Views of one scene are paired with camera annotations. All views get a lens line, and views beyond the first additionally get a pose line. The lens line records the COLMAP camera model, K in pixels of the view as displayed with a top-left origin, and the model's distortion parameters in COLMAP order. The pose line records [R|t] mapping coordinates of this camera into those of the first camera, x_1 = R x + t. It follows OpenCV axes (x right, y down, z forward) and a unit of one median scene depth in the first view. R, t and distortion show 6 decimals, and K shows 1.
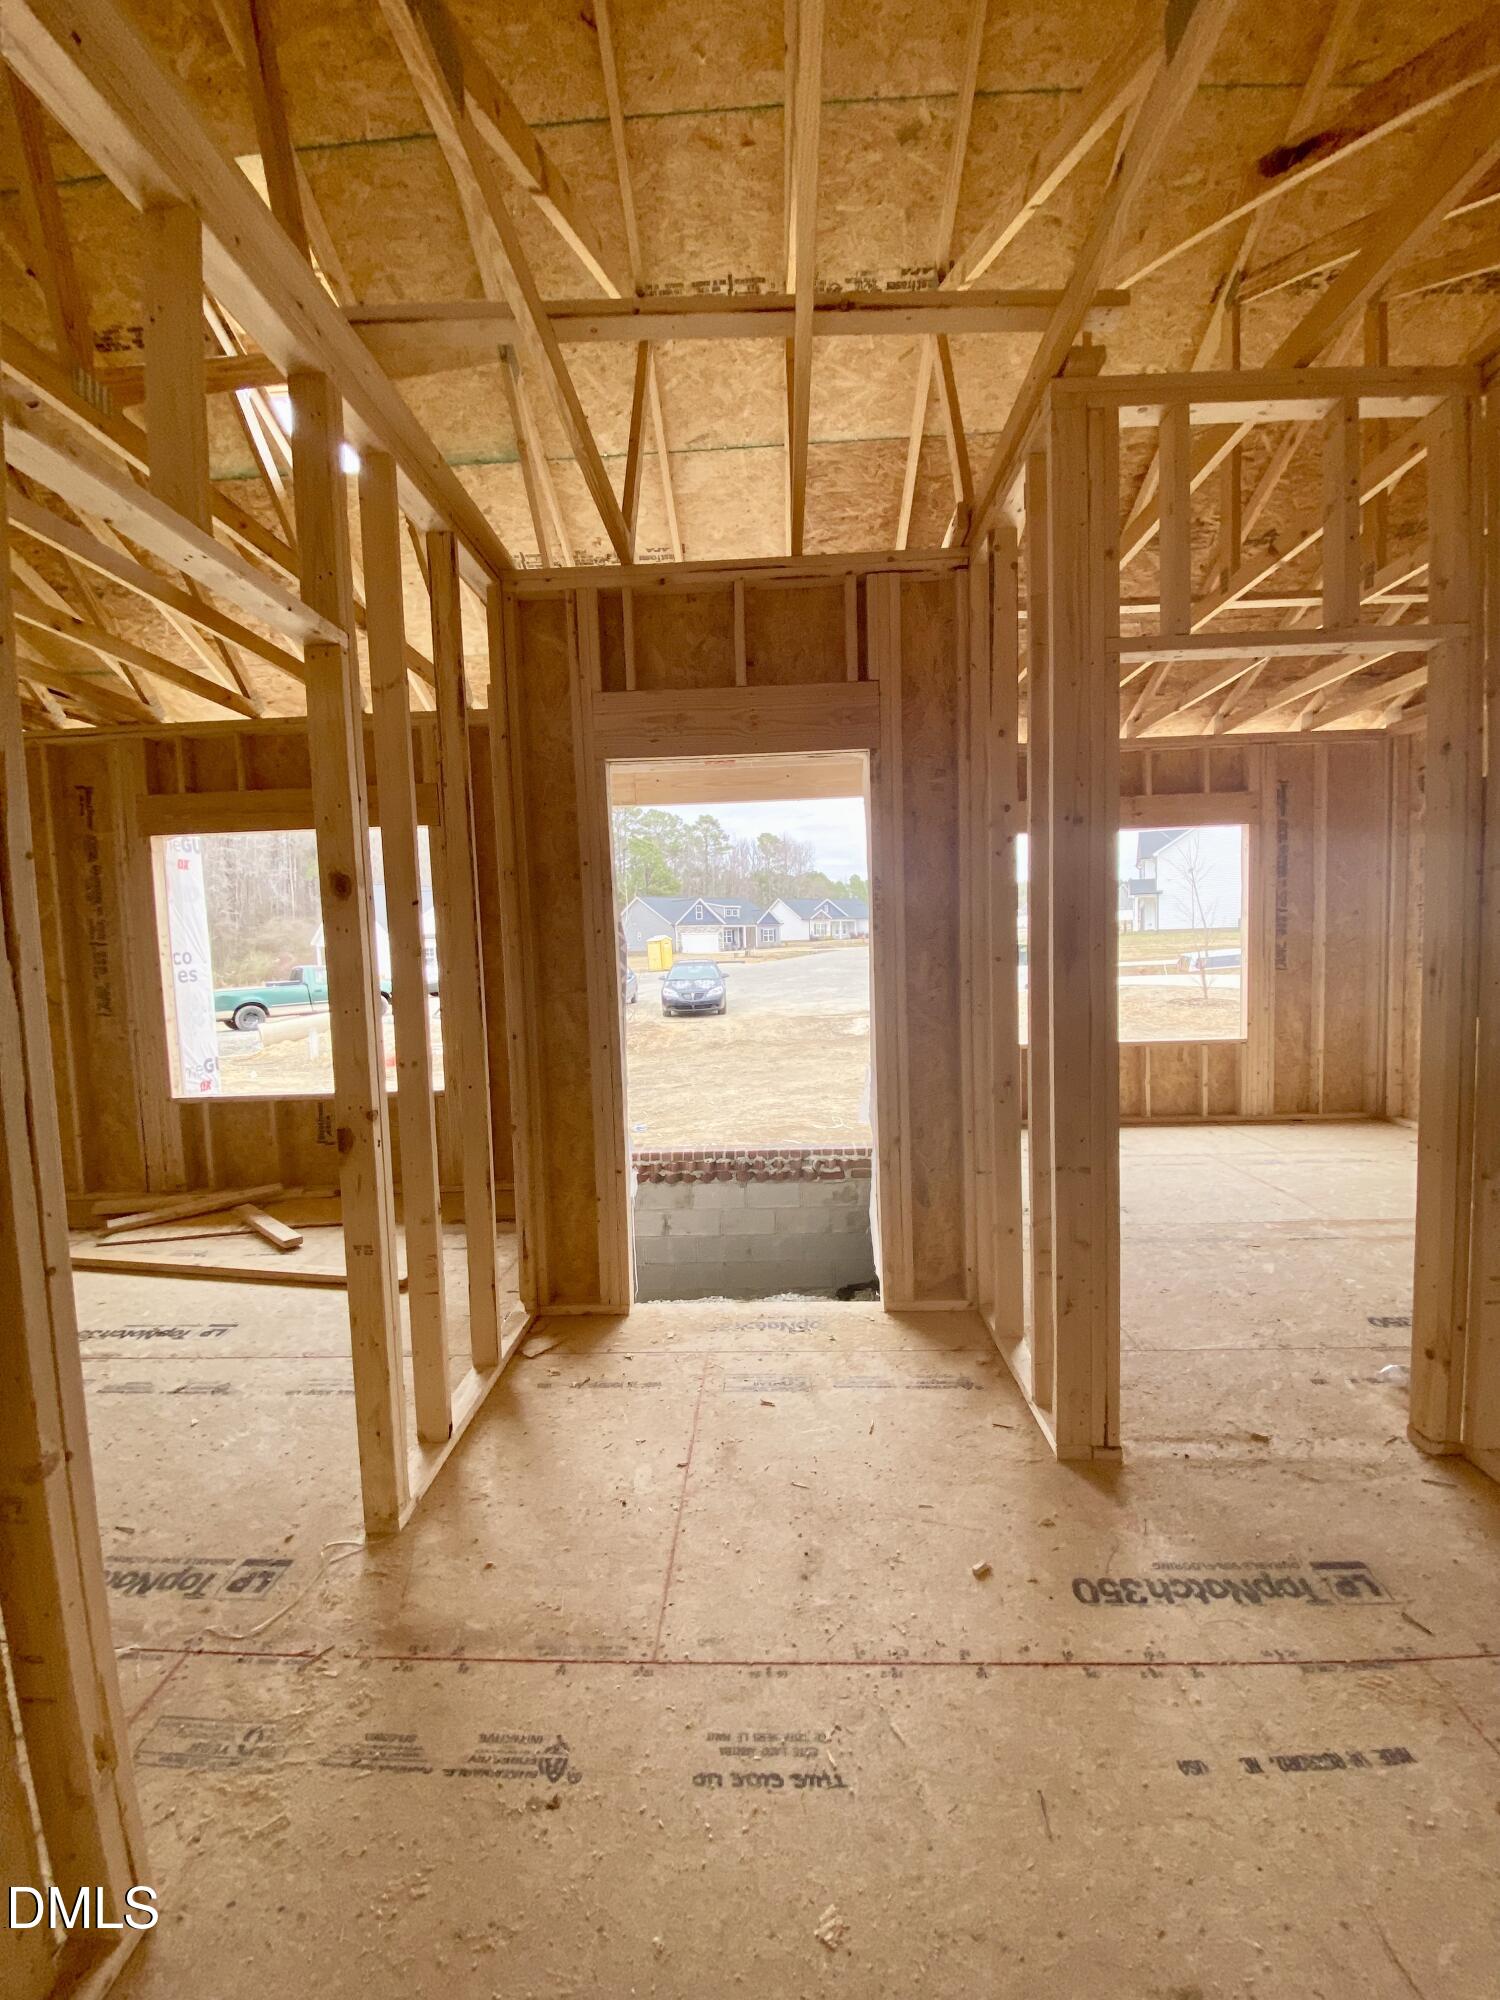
lens RADIAL K [[813.4, 0, 712.4], [0, 813.4, 1019.3], [0, 0, 1]] dist [-0.012357, -0.006399]
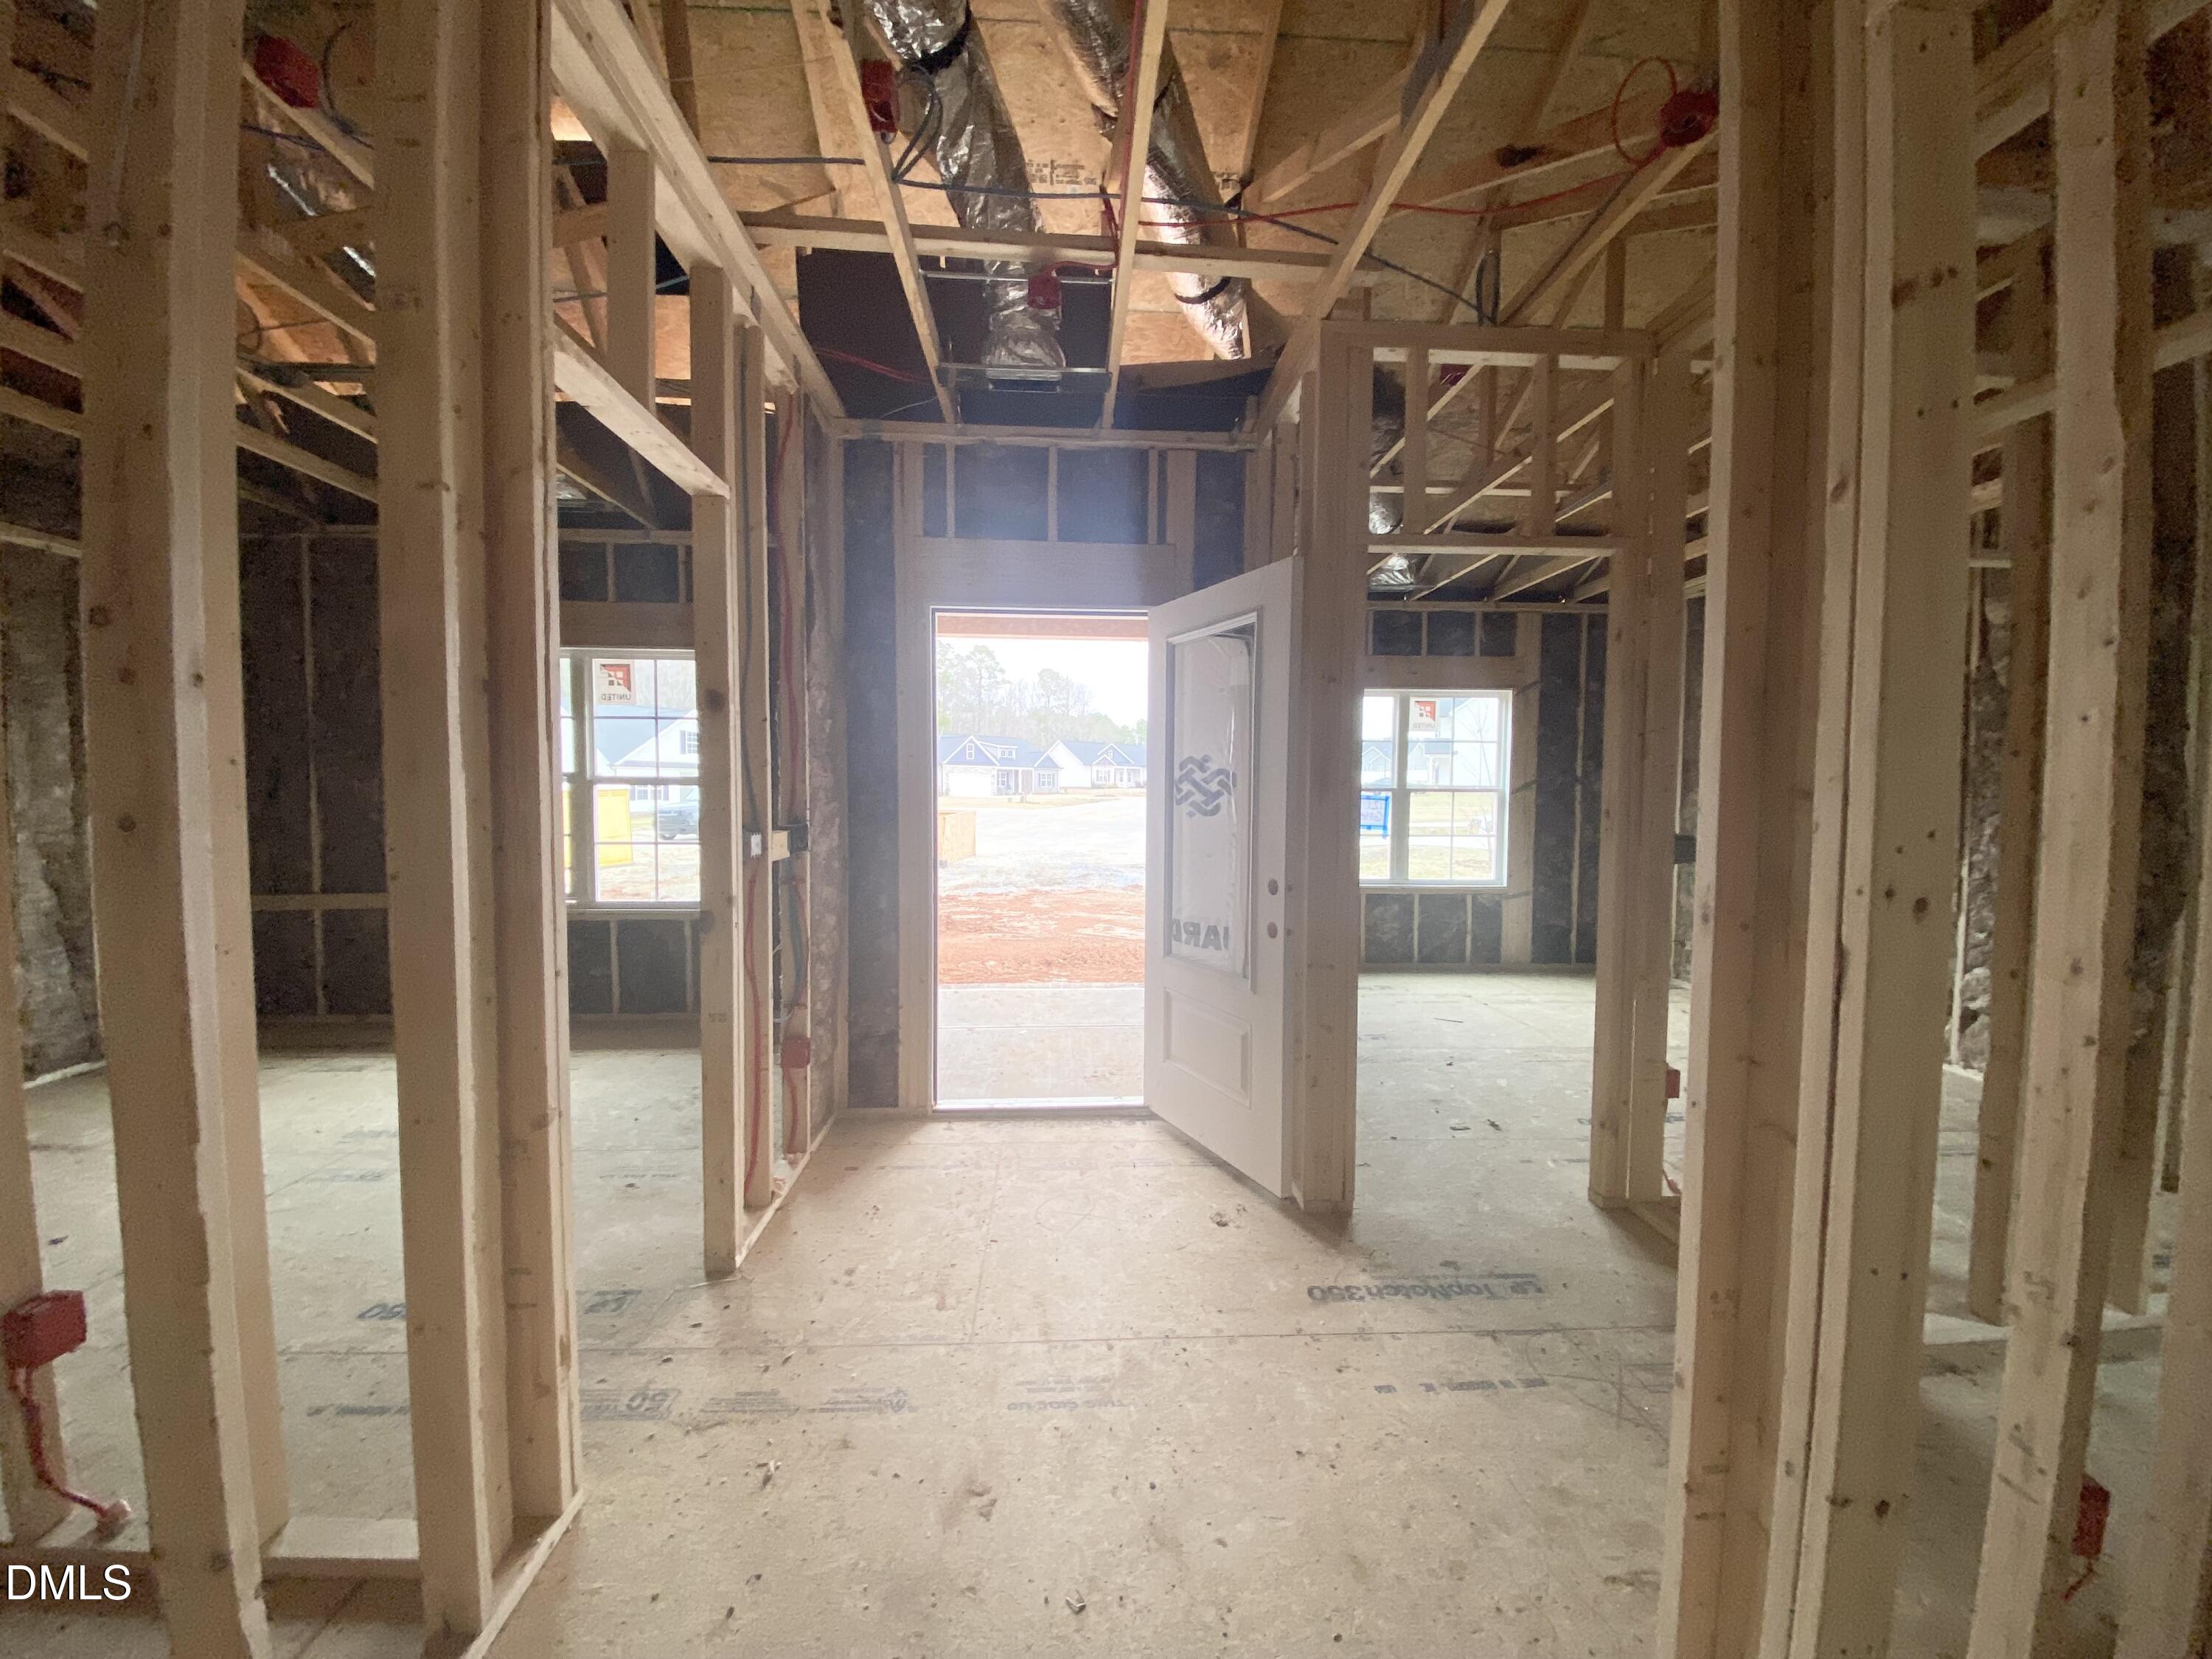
lens RADIAL K [[899.6, 0, 1058.0], [0, 899.6, 840.5], [0, 0, 1]] dist [-0.012357, -0.006399]
pose [[0.995624, 0.038756, 0.085029, -0.058739], [-0.035764, 0.998696, -0.036434, 0.055149], [-0.086330, 0.033233, 0.995712, -0.269118]]
